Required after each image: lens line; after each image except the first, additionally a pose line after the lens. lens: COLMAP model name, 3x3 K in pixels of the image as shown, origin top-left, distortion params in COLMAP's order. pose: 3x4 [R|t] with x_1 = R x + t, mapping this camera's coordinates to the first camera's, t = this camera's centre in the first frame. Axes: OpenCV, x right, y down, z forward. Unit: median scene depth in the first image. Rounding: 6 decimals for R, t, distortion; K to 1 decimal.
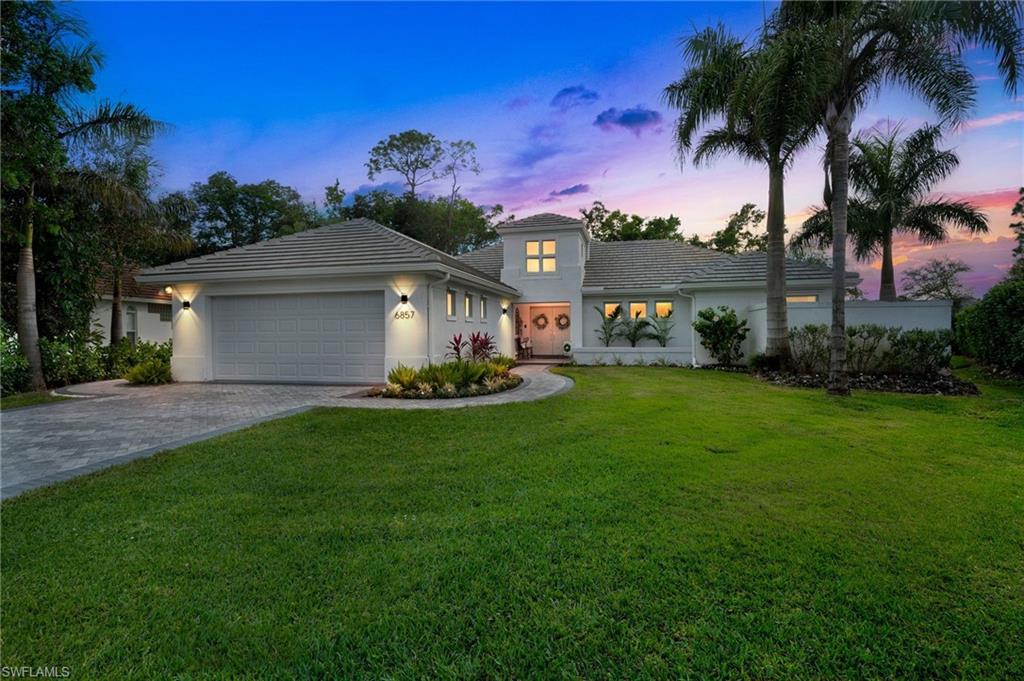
lens RADIAL K [[499.6, 0, 512.0], [0, 499.6, 340.5], [0, 0, 1]] dist [-0.003619, 0.019451]
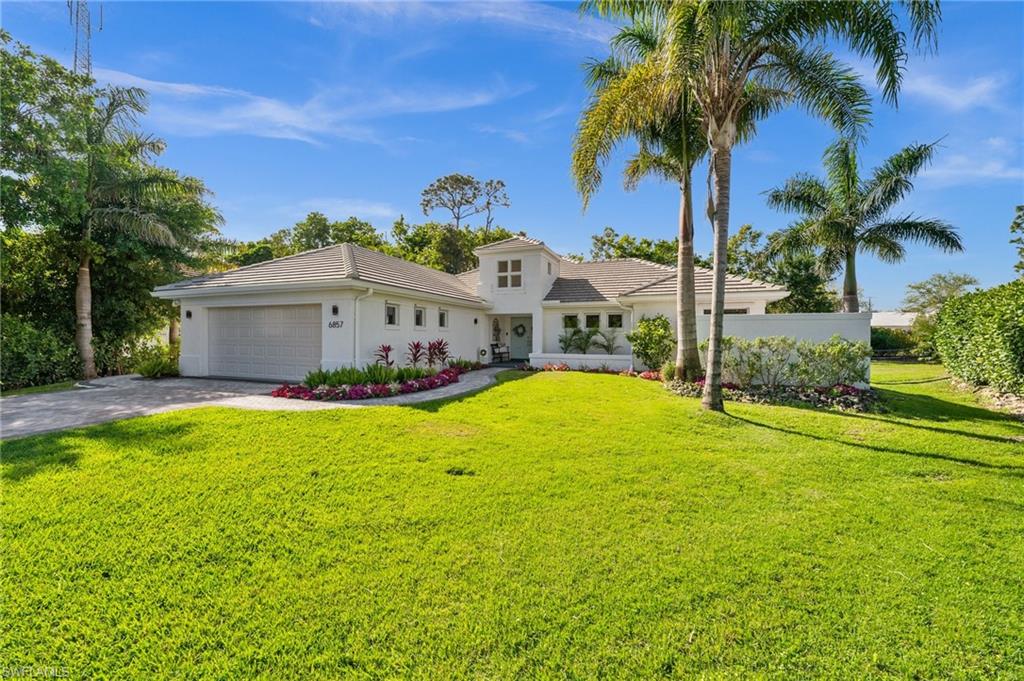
lens RADIAL K [[403.2, 0, 512.0], [0, 403.2, 340.5], [0, 0, 1]] dist [0.000384, -0.000151]
pose [[0.990133, 0.010855, -0.139709, 0.082034], [-0.011974, 0.999903, -0.007175, -0.003195], [0.139618, 0.008777, 0.990167, 0.033422]]
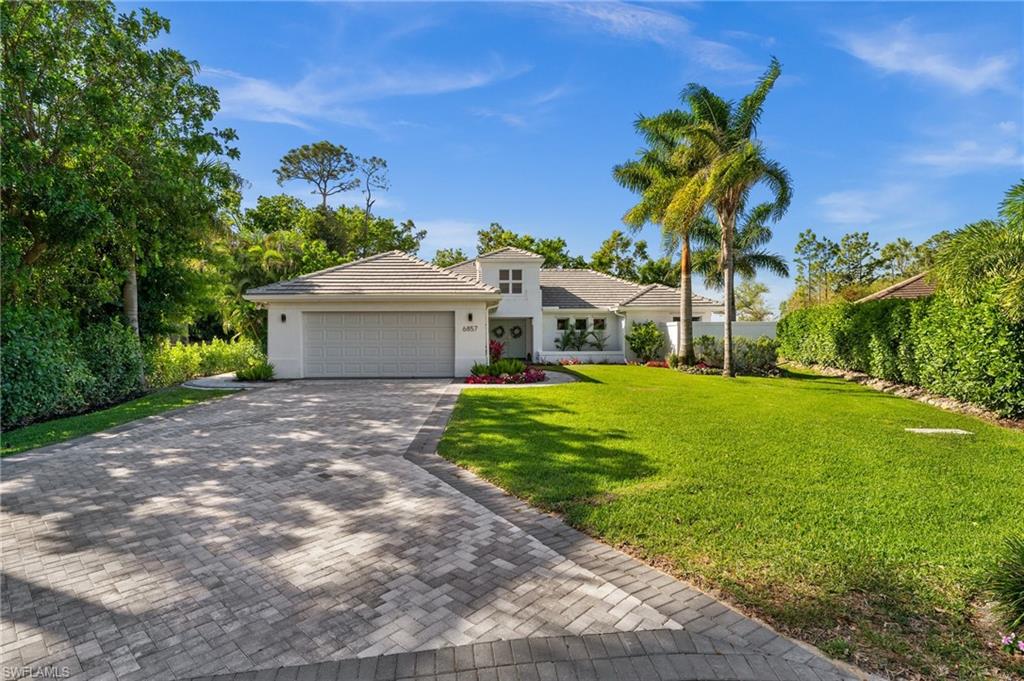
lens RADIAL K [[518.7, 0, 512.0], [0, 518.7, 340.5], [0, 0, 1]] dist [0.001219, 0.000038]
pose [[0.959697, -0.000627, 0.281035, -0.132150], [0.004719, 0.999892, -0.013883, 0.001098], [-0.280996, 0.014649, 0.959597, -0.119127]]
